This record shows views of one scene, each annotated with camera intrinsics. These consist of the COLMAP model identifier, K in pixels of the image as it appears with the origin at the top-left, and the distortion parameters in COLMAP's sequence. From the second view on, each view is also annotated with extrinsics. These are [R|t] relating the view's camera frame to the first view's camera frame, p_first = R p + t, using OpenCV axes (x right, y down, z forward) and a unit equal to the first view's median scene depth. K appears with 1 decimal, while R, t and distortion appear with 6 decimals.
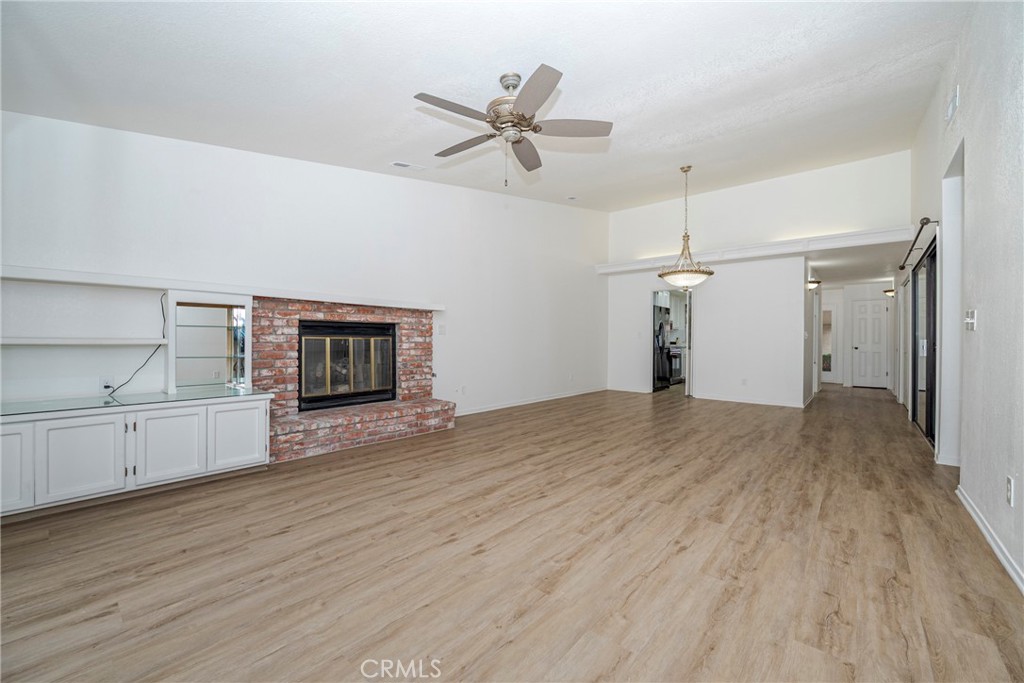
lens RADIAL K [[404.9, 0, 510.6], [0, 404.9, 340.8], [0, 0, 1]] dist [-0.013726, 0.000805]
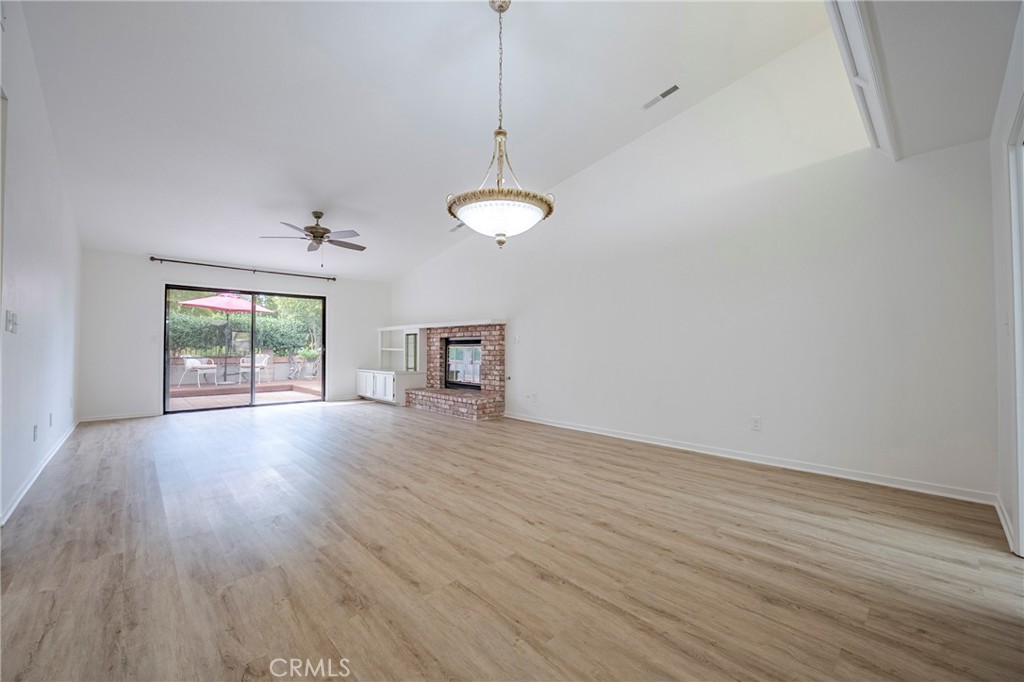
lens RADIAL K [[406.8, 0, 510.2], [0, 406.8, 340.7], [0, 0, 1]] dist [-0.014319, 0.000879]
pose [[-0.101101, -0.027590, -0.994493, 1.305428], [-0.003312, 0.999619, -0.027395, 0.011899], [0.994871, 0.000524, -0.101154, 1.508217]]
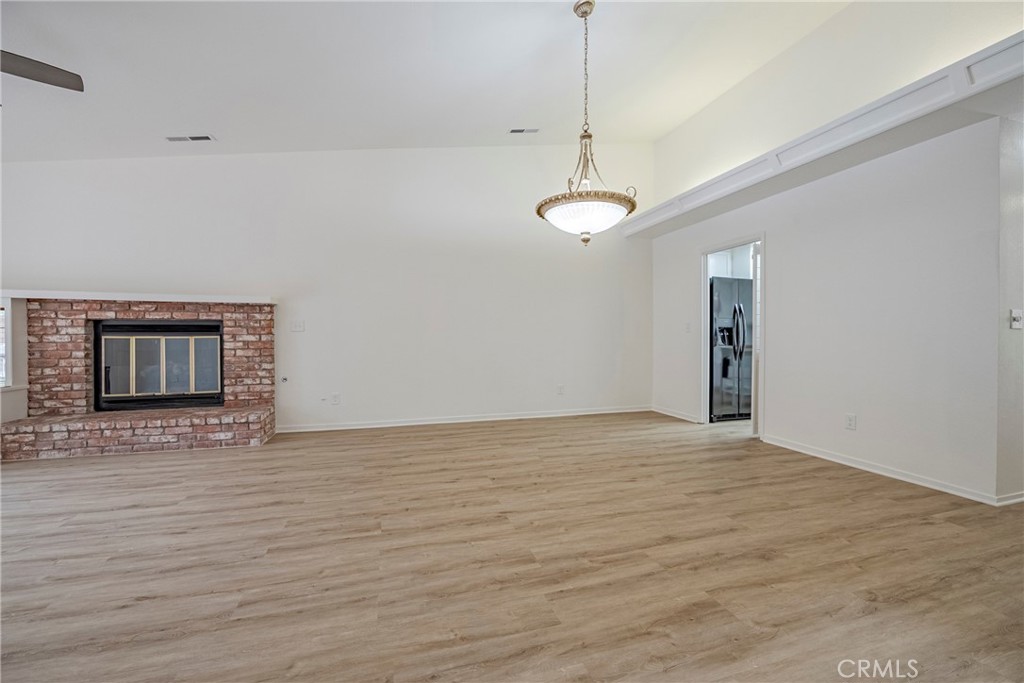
lens RADIAL K [[406.8, 0, 510.2], [0, 406.8, 341.2], [0, 0, 1]] dist [-0.014319, 0.000879]
pose [[0.849174, -0.003004, -0.528105, 0.890367], [0.006542, 0.999967, 0.004831, 0.003820], [0.528073, -0.007557, 0.849165, 0.710715]]
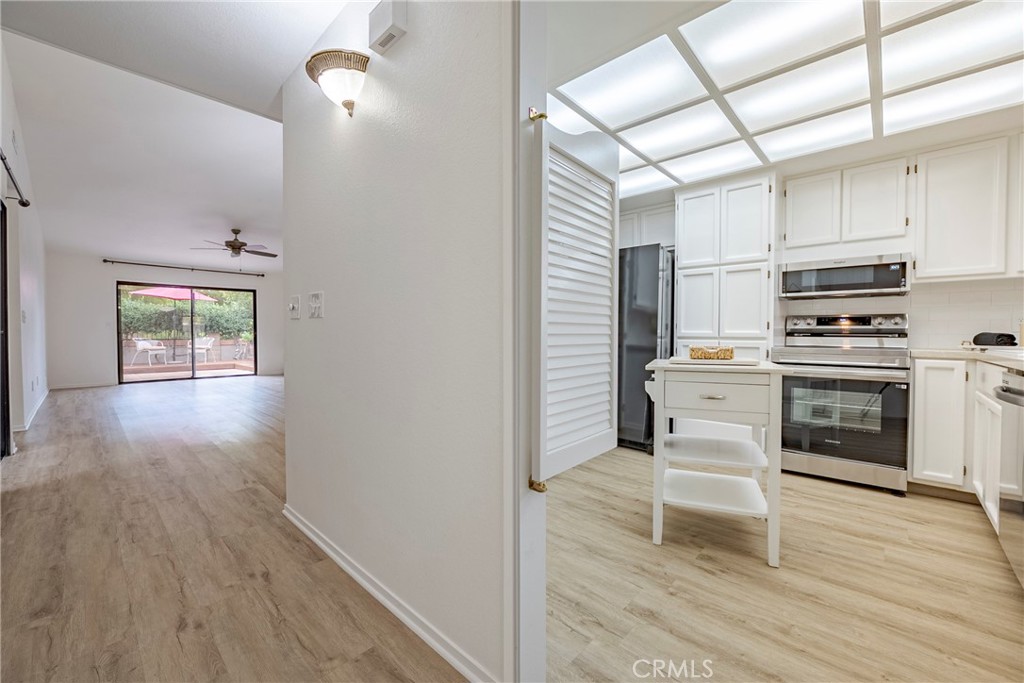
lens RADIAL K [[404.9, 0, 510.6], [0, 404.9, 340.8], [0, 0, 1]] dist [-0.013726, 0.000805]
pose [[-0.033364, 0.011826, -0.999373, 1.799711], [-0.003564, 0.999922, 0.011952, 0.015115], [0.999437, 0.003961, -0.033319, 2.025064]]
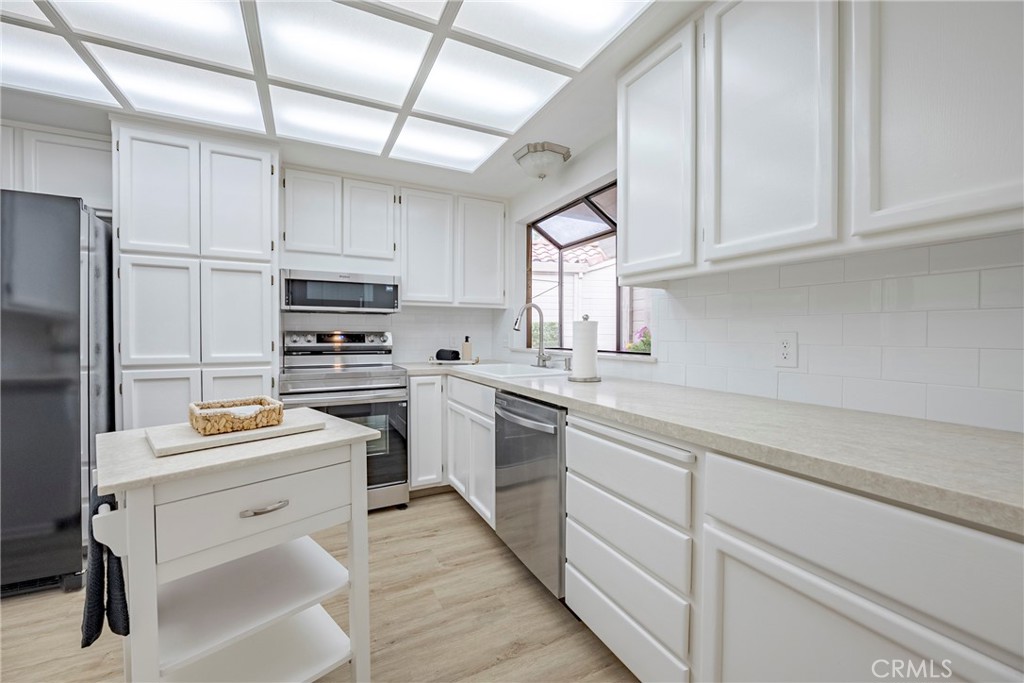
lens RADIAL K [[406.8, 0, 510.2], [0, 406.8, 341.2], [0, 0, 1]] dist [-0.014319, 0.000879]
pose [[0.926083, 0.002146, -0.377315, 1.555179], [0.004819, 0.999835, 0.017515, -0.024725], [0.377290, -0.018039, 0.925919, 2.070617]]
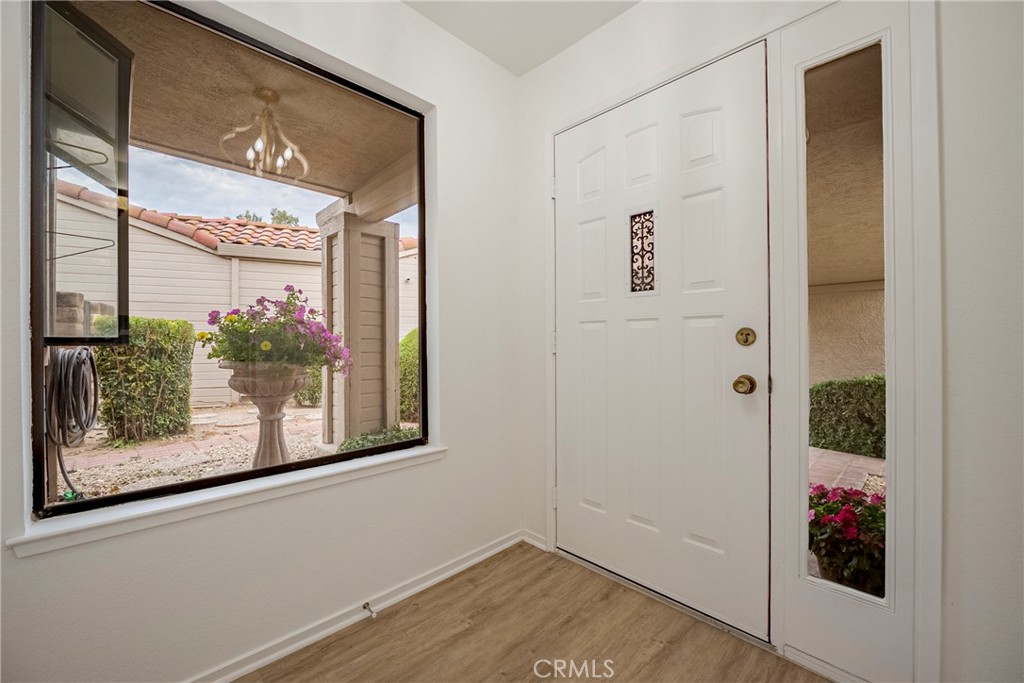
lens RADIAL K [[404.9, 0, 510.6], [0, 404.9, 340.8], [0, 0, 1]] dist [-0.013726, 0.000805]
pose [[-0.996883, -0.003933, 0.078790, 1.307234], [-0.003761, 0.999990, 0.002337, 0.005992], [-0.078798, 0.002033, -0.996888, 2.872952]]
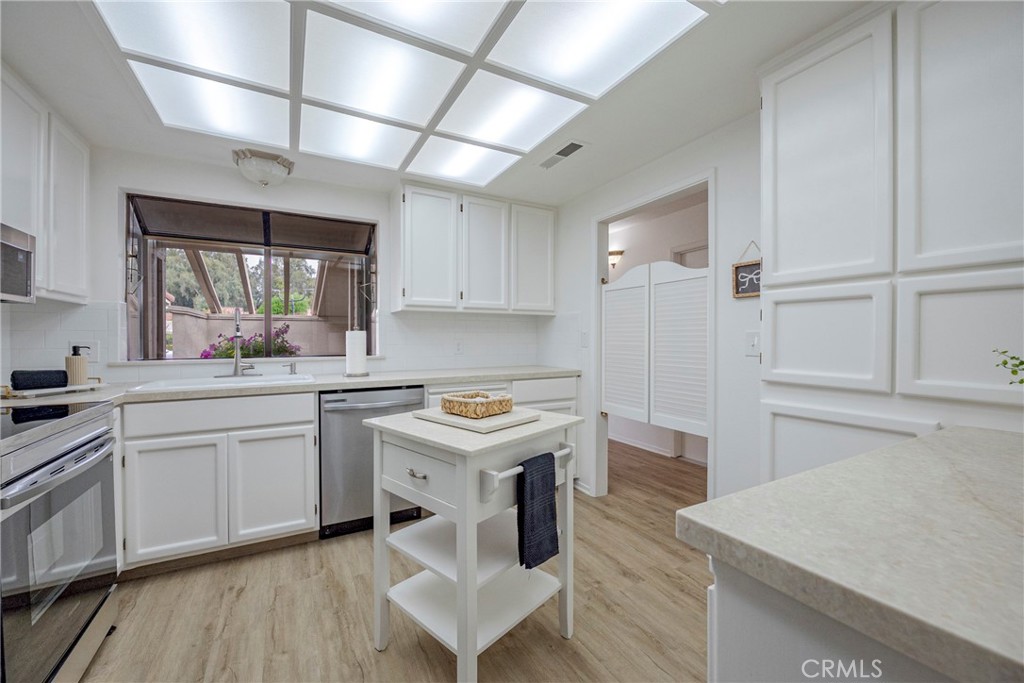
lens RADIAL K [[404.9, 0, 510.6], [0, 404.9, 340.8], [0, 0, 1]] dist [-0.013726, 0.000805]
pose [[0.342405, -0.013856, 0.939450, 0.868303], [0.004672, 0.999904, 0.013045, -0.031858], [-0.939541, -0.000077, 0.342437, 2.108927]]
